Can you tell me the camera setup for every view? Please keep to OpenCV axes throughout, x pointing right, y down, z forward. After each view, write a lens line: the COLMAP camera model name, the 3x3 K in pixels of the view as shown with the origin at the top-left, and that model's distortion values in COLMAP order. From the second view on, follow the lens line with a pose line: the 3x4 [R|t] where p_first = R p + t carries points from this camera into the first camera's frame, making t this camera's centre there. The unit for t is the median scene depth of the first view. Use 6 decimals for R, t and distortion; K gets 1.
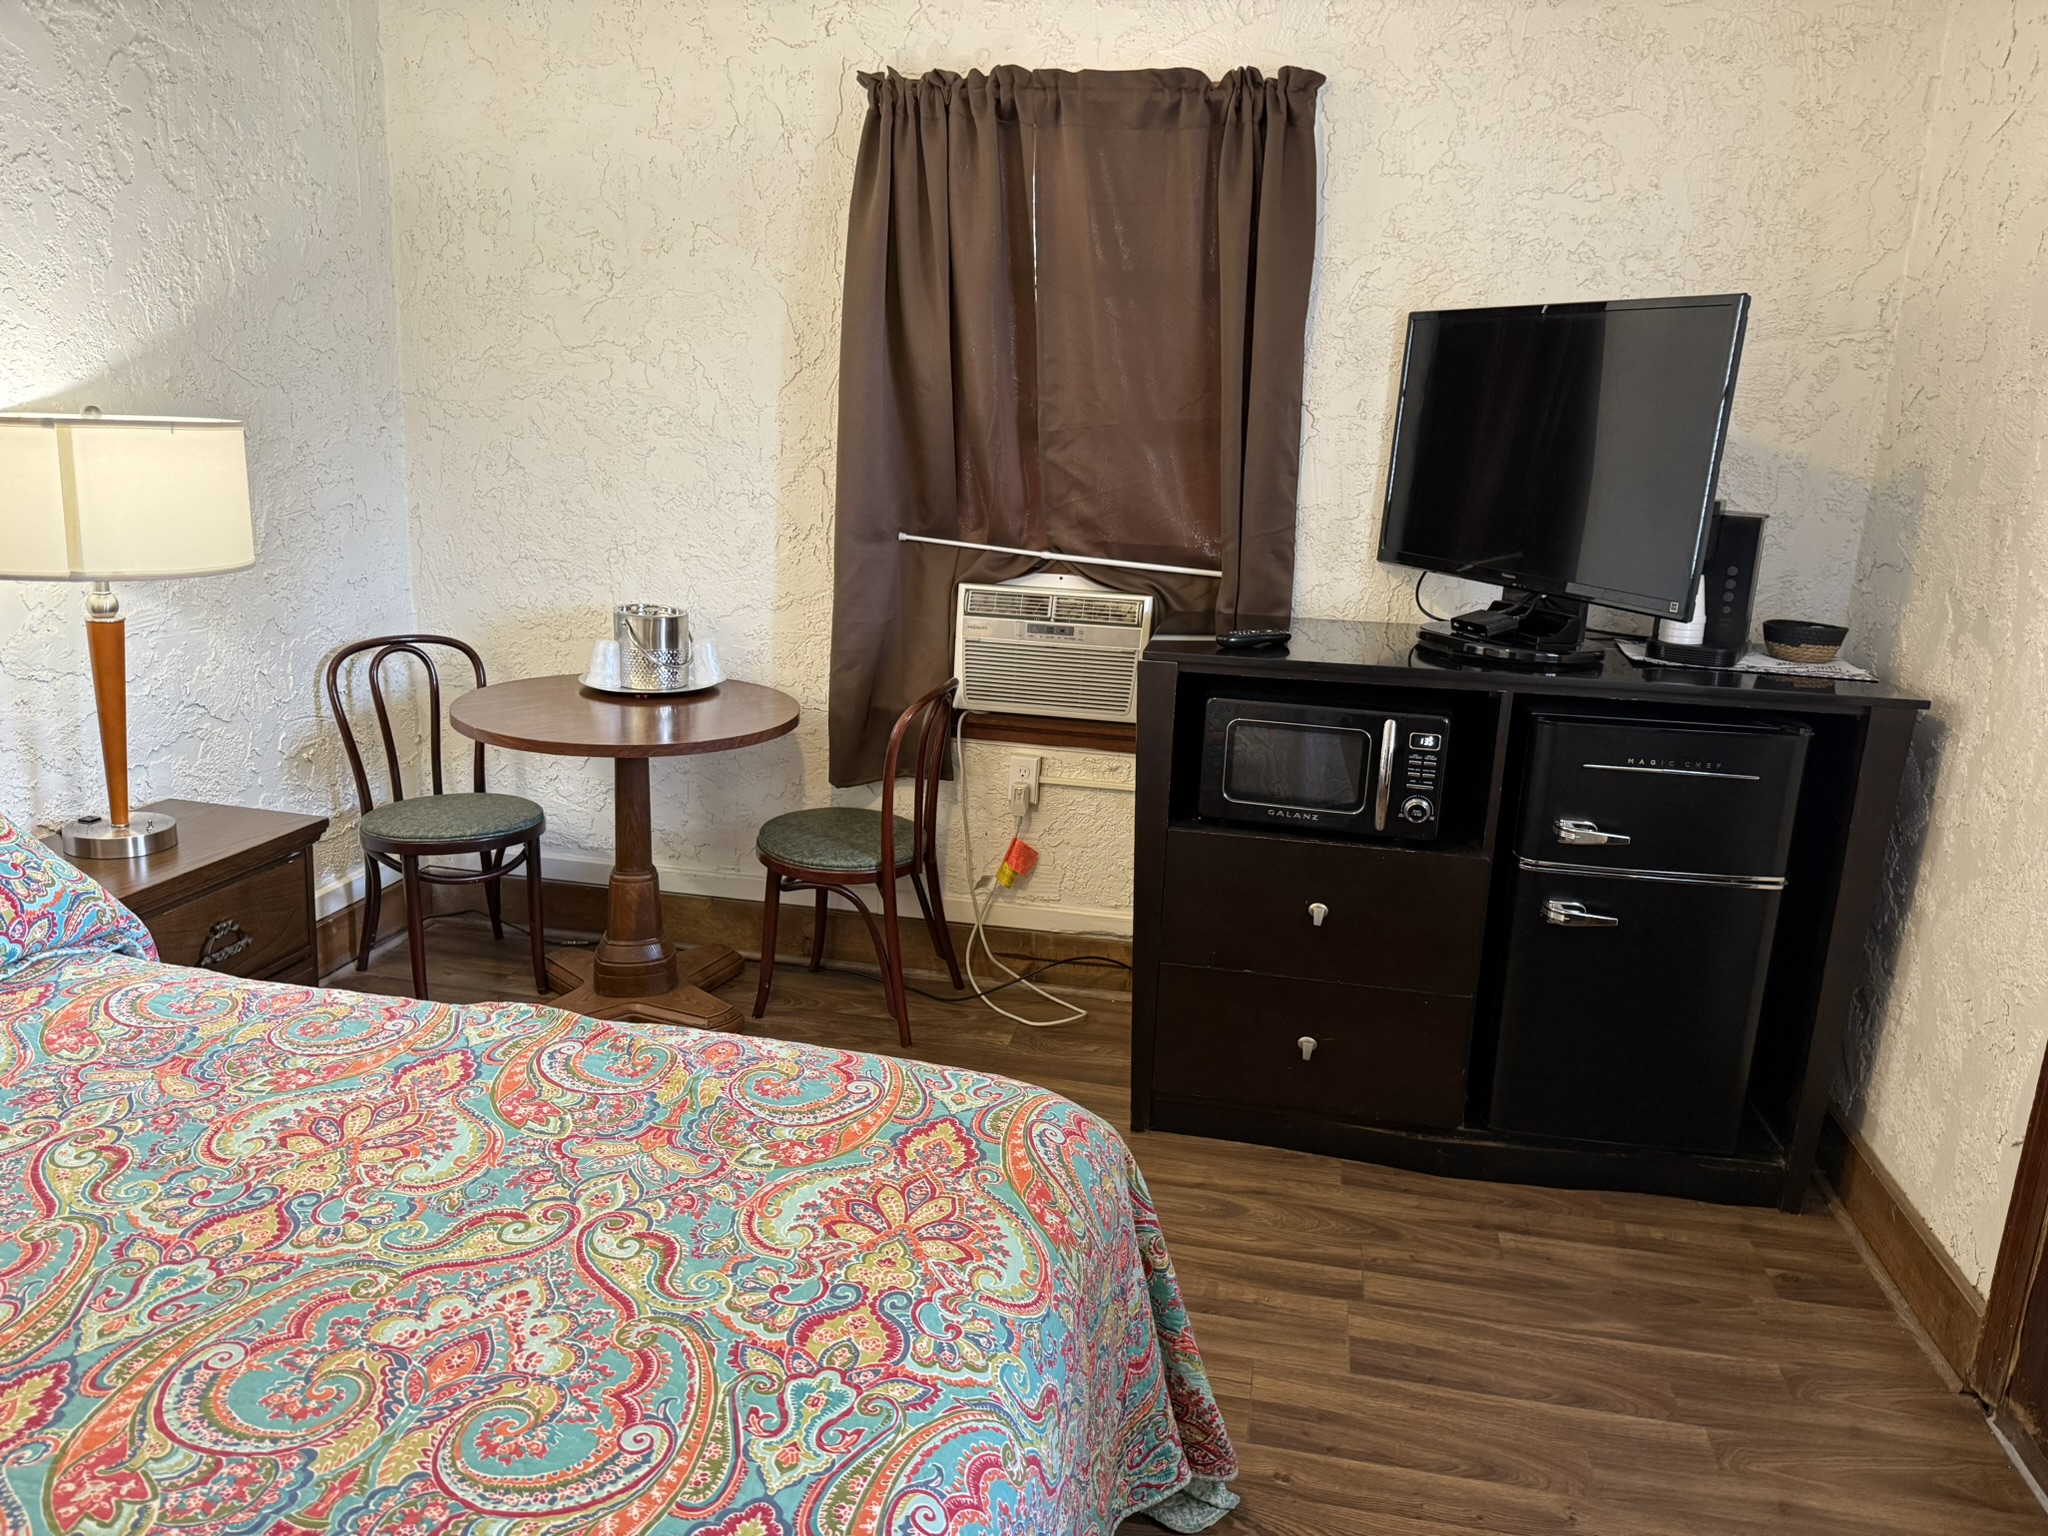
lens RADIAL K [[1434.1, 0, 1029.7], [0, 1434.1, 788.4], [0, 0, 1]] dist [0.050509, -0.067647]
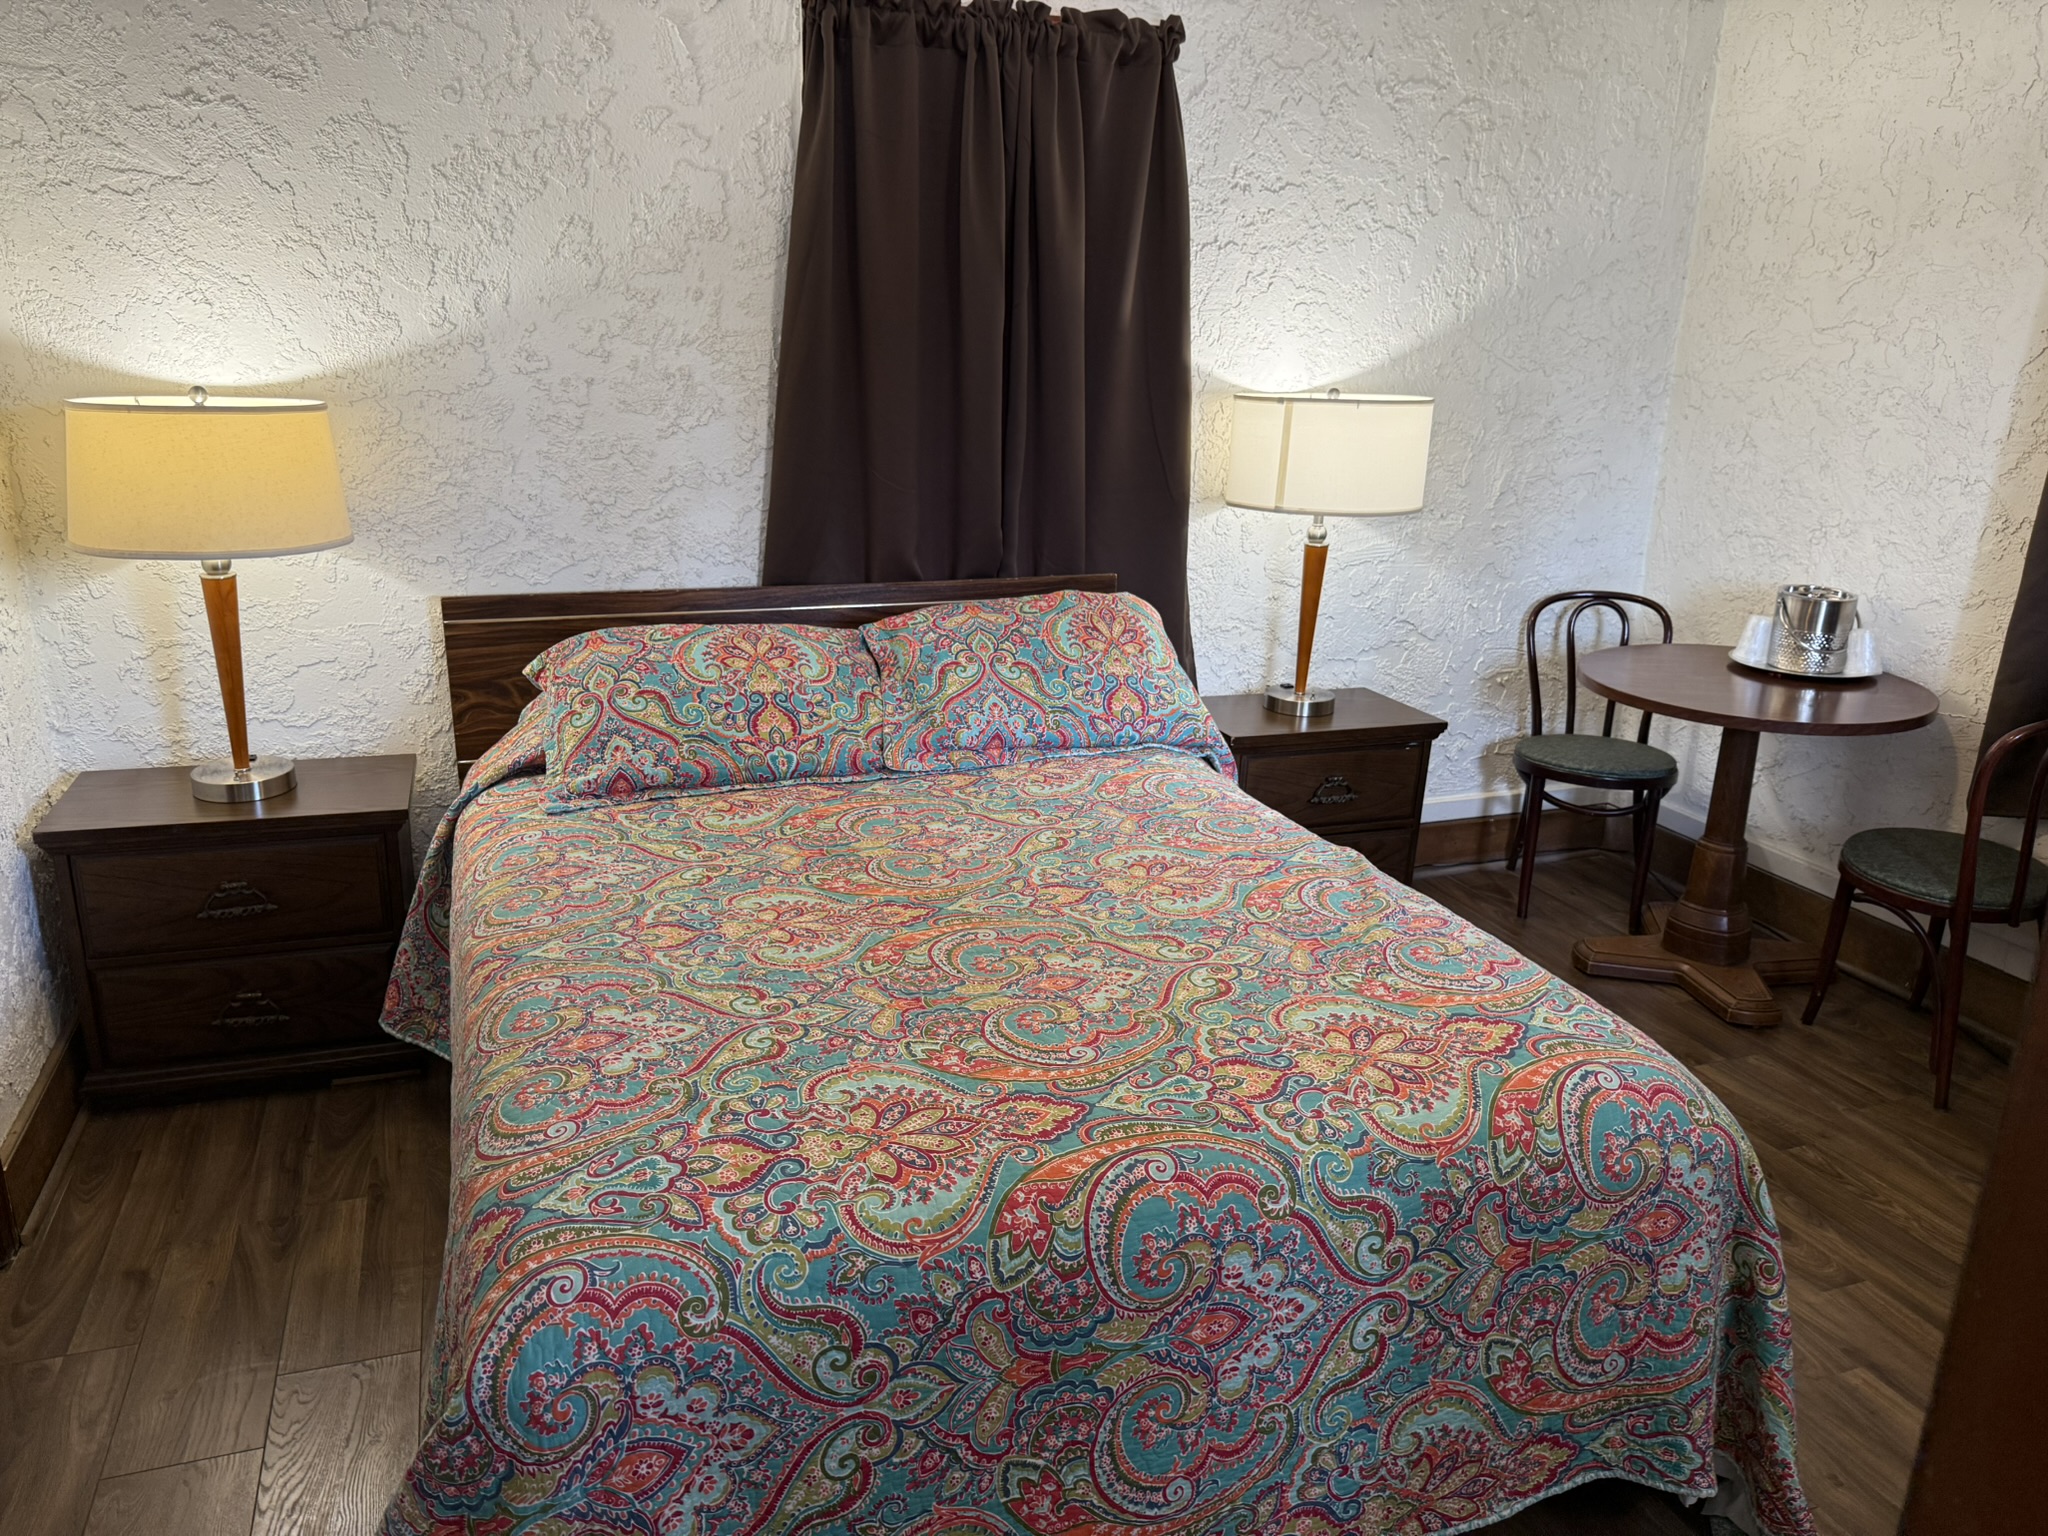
lens RADIAL K [[1434.1, 0, 1047.0], [0, 1434.1, 799.1], [0, 0, 1]] dist [0.050509, -0.067647]
pose [[0.535366, 0.230391, -0.812591, 0.282457], [-0.215119, 0.967544, 0.132596, -0.004448], [0.816766, 0.103816, 0.567552, 0.018154]]
